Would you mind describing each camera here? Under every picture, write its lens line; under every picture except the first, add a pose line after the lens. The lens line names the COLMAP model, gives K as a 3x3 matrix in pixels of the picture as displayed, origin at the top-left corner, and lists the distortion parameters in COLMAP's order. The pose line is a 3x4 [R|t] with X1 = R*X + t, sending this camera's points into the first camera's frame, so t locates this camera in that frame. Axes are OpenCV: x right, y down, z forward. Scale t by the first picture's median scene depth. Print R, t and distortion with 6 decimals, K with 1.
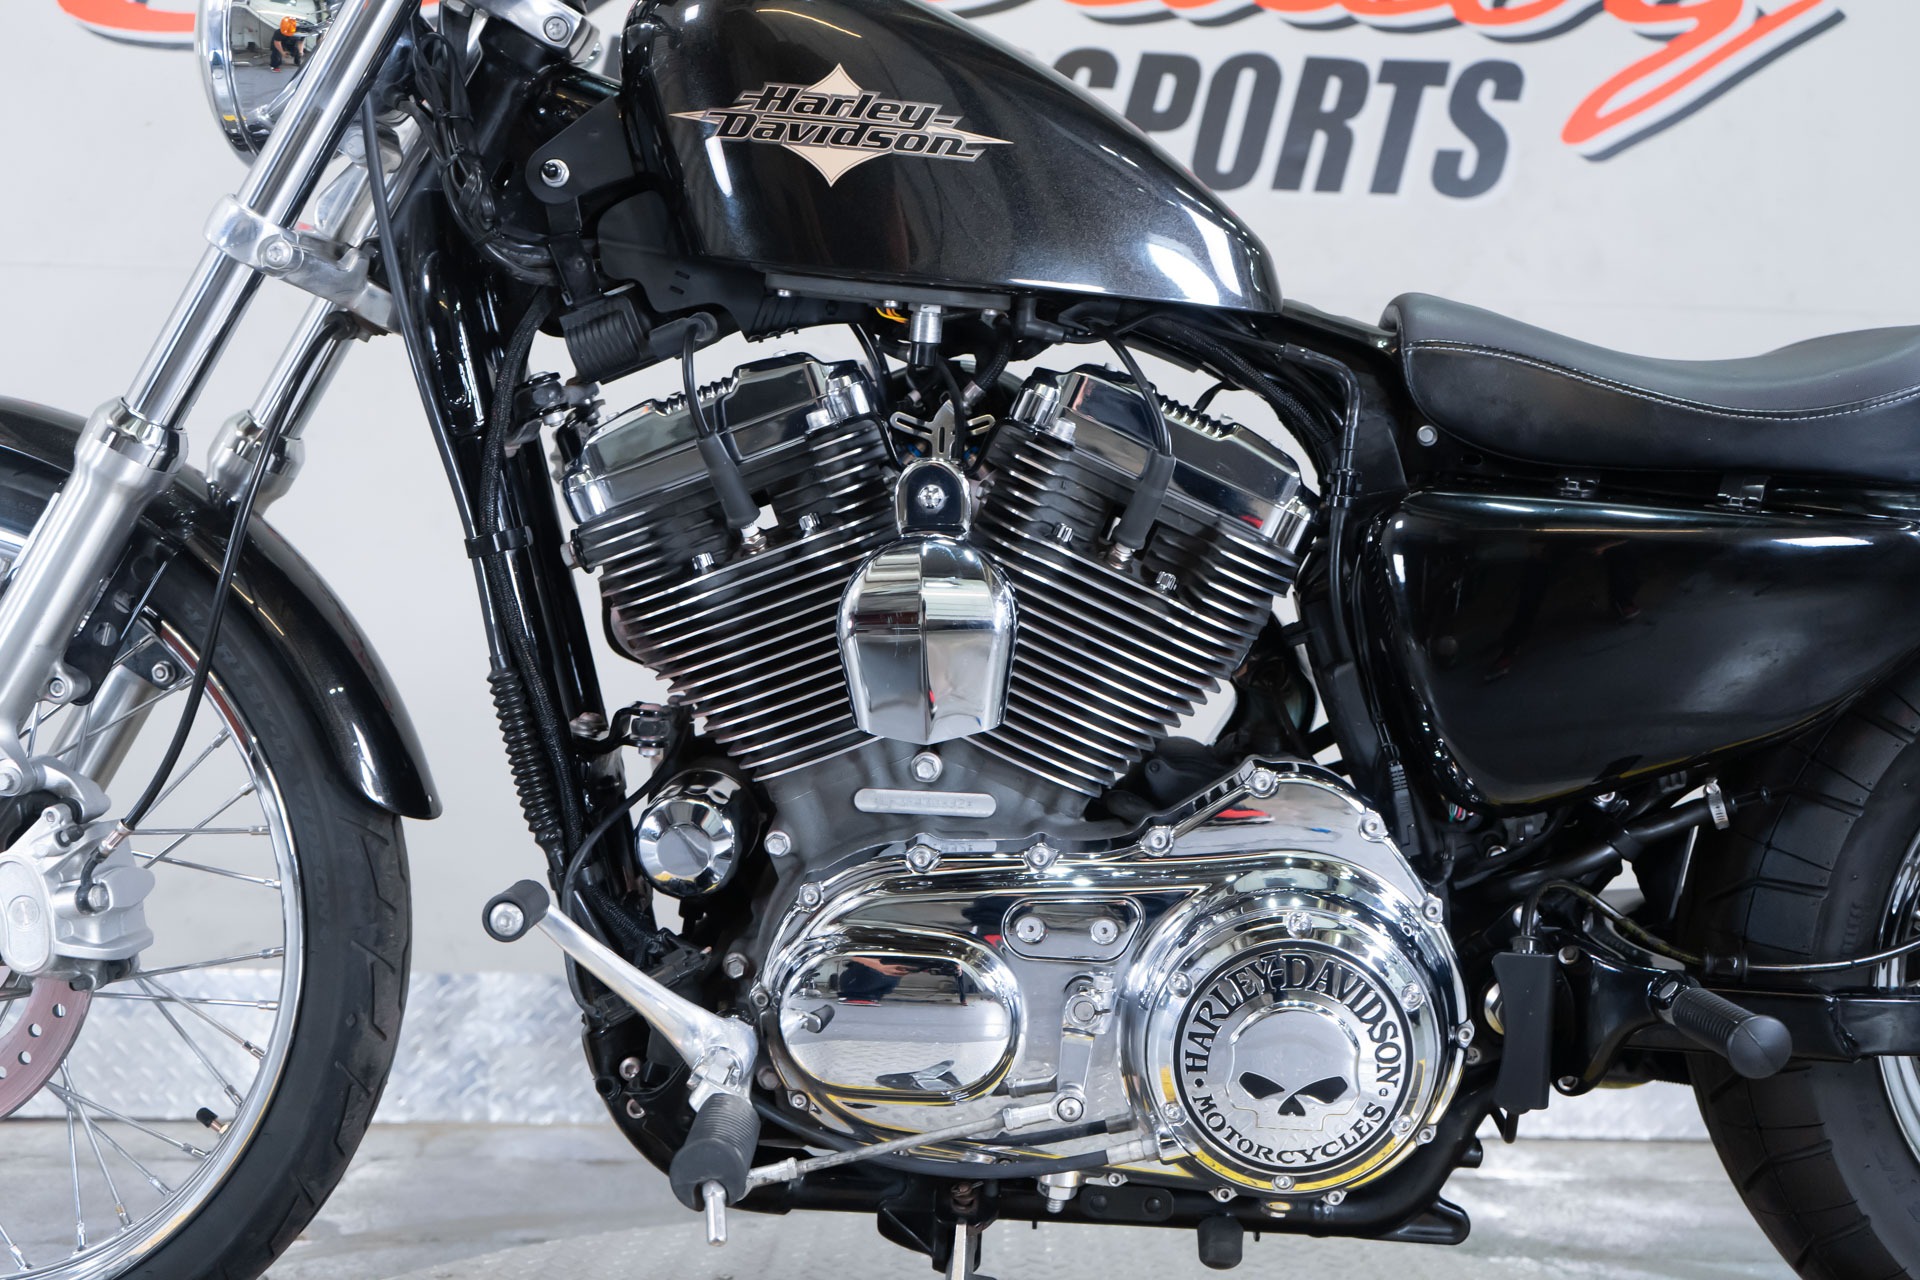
lens RADIAL K [[2254.3, 0, 968.2], [0, 2254.3, 637.3], [0, 0, 1]] dist [0.036500, 0.000000]
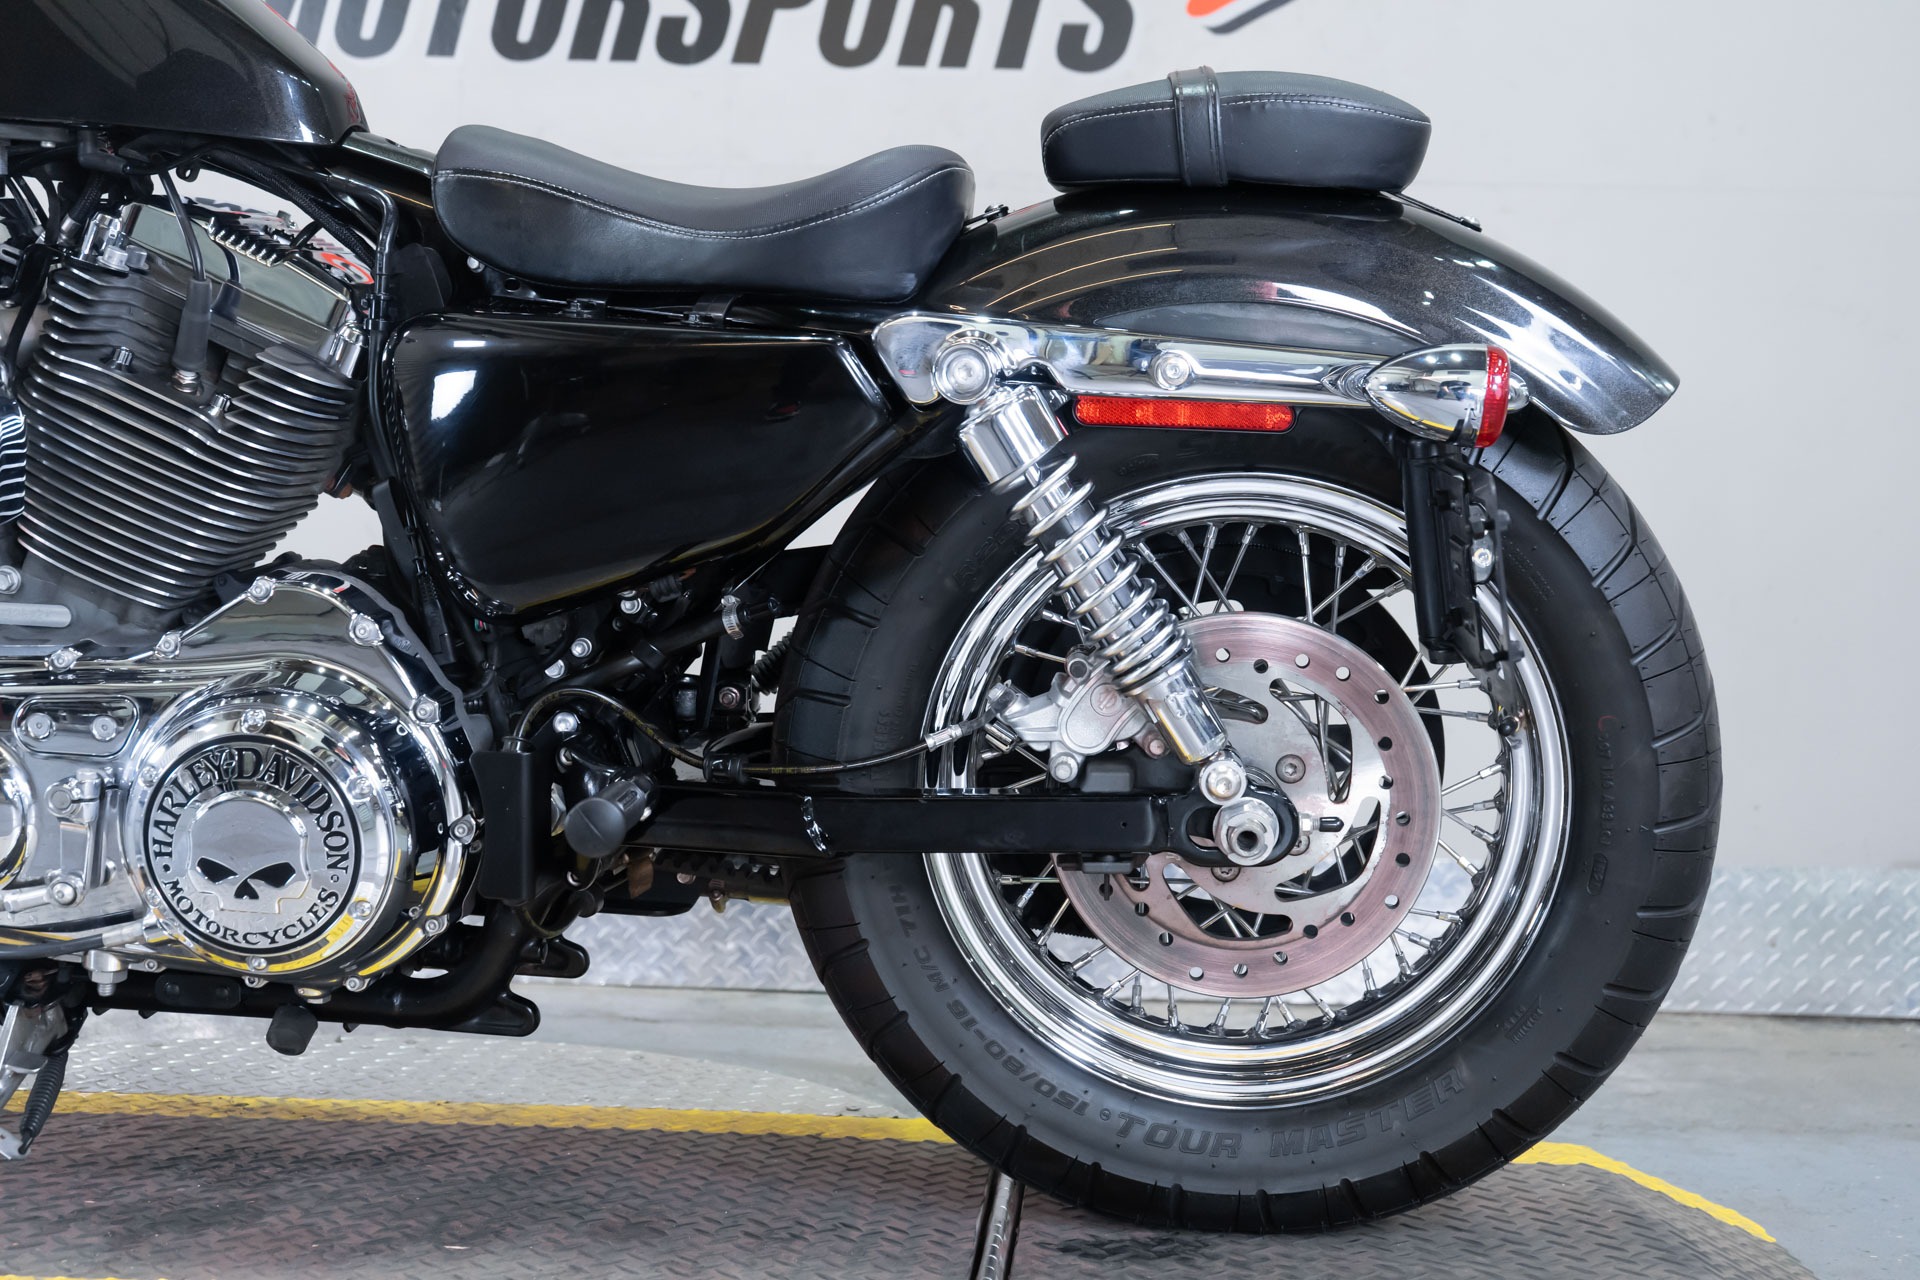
lens RADIAL K [[2254.3, 0, 945.3], [0, 2254.3, 620.8], [0, 0, 1]] dist [0.036500, 0.000000]
pose [[0.997373, 0.003342, -0.072362, 0.497067], [-0.001183, 0.999553, 0.029862, 0.044454], [0.072429, -0.029698, 0.996931, -0.029769]]
